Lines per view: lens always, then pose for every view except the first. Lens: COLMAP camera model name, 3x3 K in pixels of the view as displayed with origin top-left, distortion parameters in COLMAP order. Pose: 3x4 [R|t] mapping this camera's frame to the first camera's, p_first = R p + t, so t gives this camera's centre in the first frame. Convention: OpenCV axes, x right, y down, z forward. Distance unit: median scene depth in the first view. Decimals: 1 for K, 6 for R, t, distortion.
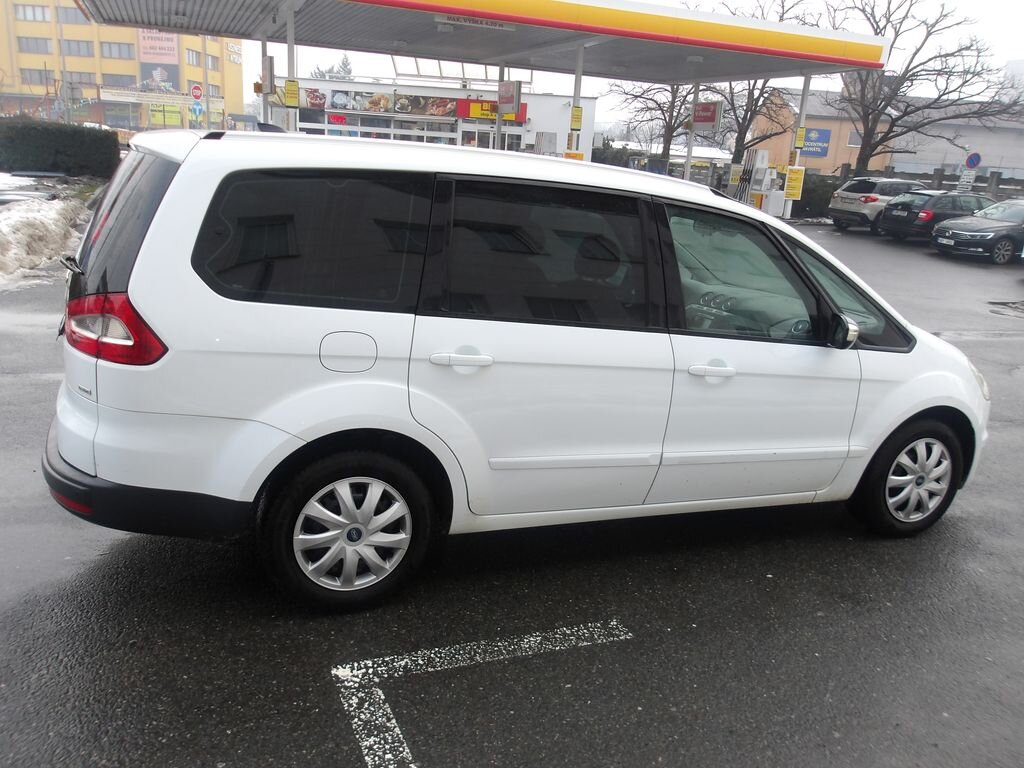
lens RADIAL K [[861.4, 0, 502.5], [0, 861.4, 384.6], [0, 0, 1]] dist [-0.012822, 0.017434]
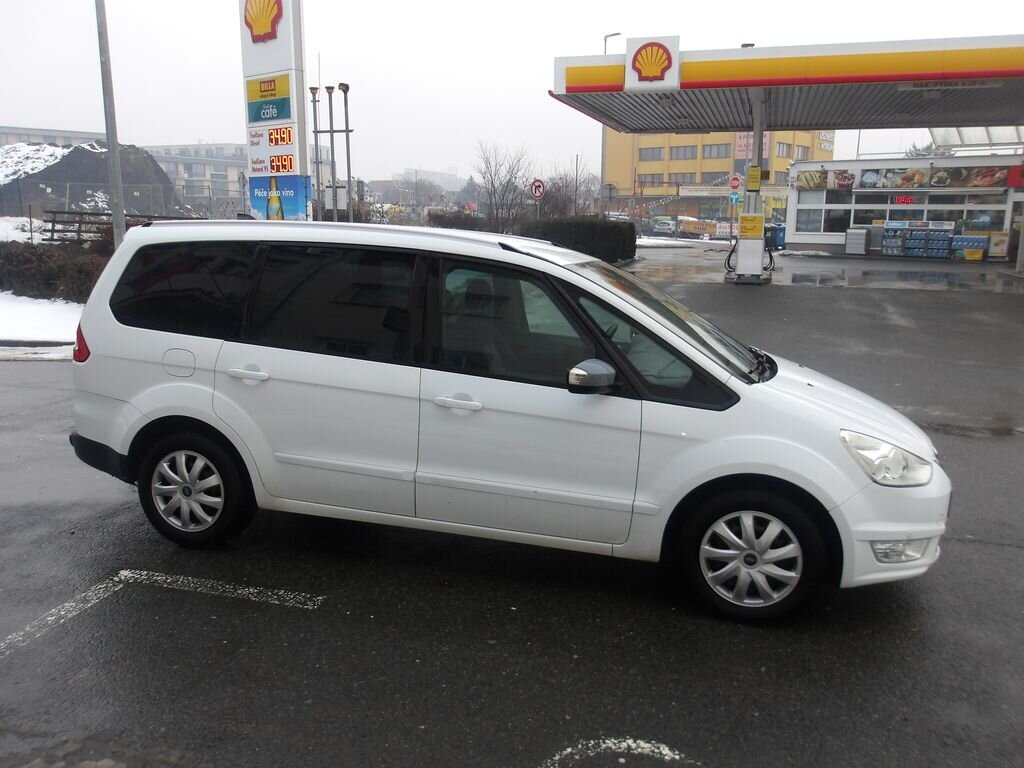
lens RADIAL K [[861.4, 0, 489.0], [0, 861.4, 381.8], [0, 0, 1]] dist [-0.012822, 0.017434]
pose [[0.788382, 0.056341, -0.612600, 0.823465], [-0.116987, 0.991357, -0.059381, 0.014867], [0.603960, 0.118482, 0.788159, 0.117119]]
